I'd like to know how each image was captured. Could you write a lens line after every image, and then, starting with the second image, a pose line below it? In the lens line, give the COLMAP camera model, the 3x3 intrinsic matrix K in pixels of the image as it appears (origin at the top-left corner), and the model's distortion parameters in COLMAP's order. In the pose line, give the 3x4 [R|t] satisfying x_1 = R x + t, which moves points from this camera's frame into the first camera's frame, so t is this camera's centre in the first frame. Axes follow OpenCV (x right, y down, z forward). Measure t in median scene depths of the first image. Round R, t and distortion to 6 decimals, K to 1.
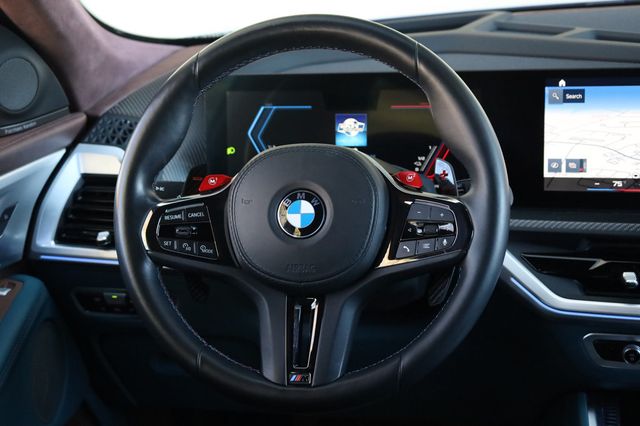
lens RADIAL K [[1076.7, 0, 320.0], [0, 1076.7, 213.0], [0, 0, 1]] dist [-0.017484, -0.026719]
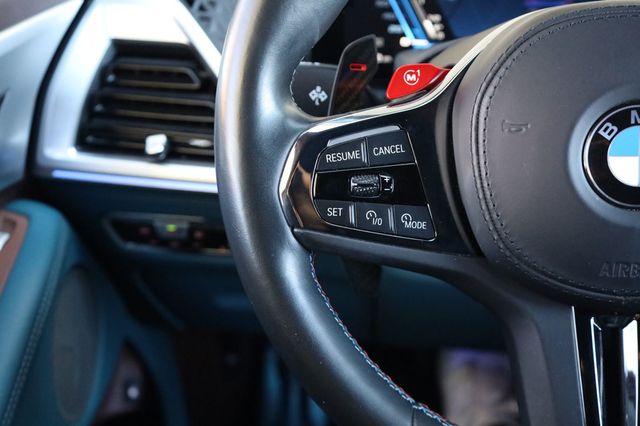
lens RADIAL K [[780.6, 0, 320.0], [0, 780.6, 213.0], [0, 0, 1]] dist [0.005314, 0.016523]
pose [[0.995840, -0.016467, 0.089619, -0.177326], [-0.003805, 0.975163, 0.221454, -0.047958], [-0.091039, -0.220874, 0.971044, 0.651113]]
